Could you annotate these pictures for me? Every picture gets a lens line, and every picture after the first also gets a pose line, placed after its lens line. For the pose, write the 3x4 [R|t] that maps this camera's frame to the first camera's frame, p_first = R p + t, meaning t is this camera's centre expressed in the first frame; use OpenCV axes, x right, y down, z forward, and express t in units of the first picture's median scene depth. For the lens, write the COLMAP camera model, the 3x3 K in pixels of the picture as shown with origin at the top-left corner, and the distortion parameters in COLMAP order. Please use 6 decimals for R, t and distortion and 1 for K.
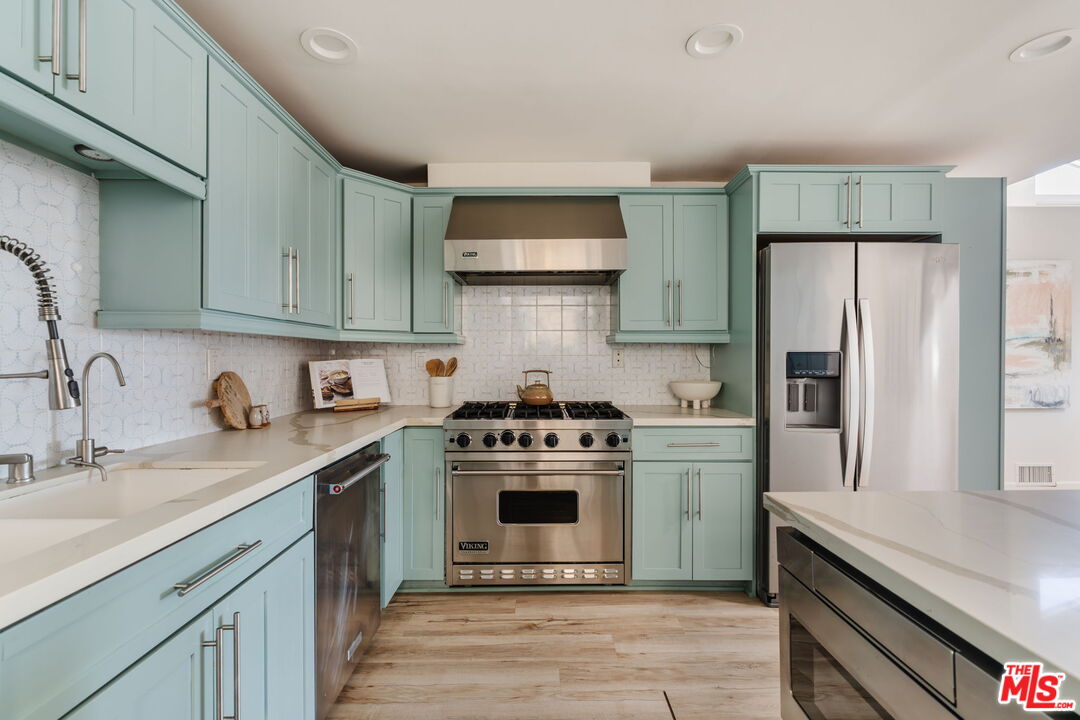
lens RADIAL K [[495.0, 0, 538.6], [0, 495.0, 358.7], [0, 0, 1]] dist [0.000670, 0.000128]
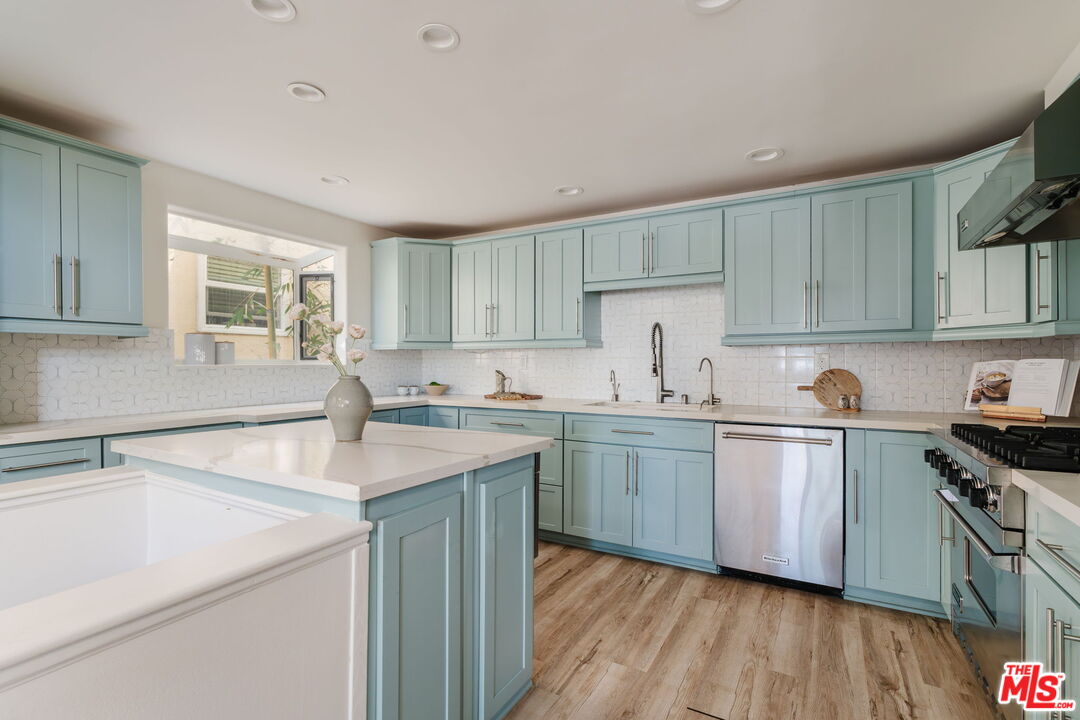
lens RADIAL K [[495.0, 0, 540.7], [0, 495.0, 362.7], [0, 0, 1]] dist [0.000670, 0.000128]
pose [[-0.493991, -0.003813, -0.869459, 0.996555], [-0.000707, 0.999992, -0.003984, 0.014074], [0.869467, -0.001353, -0.493989, 0.922449]]
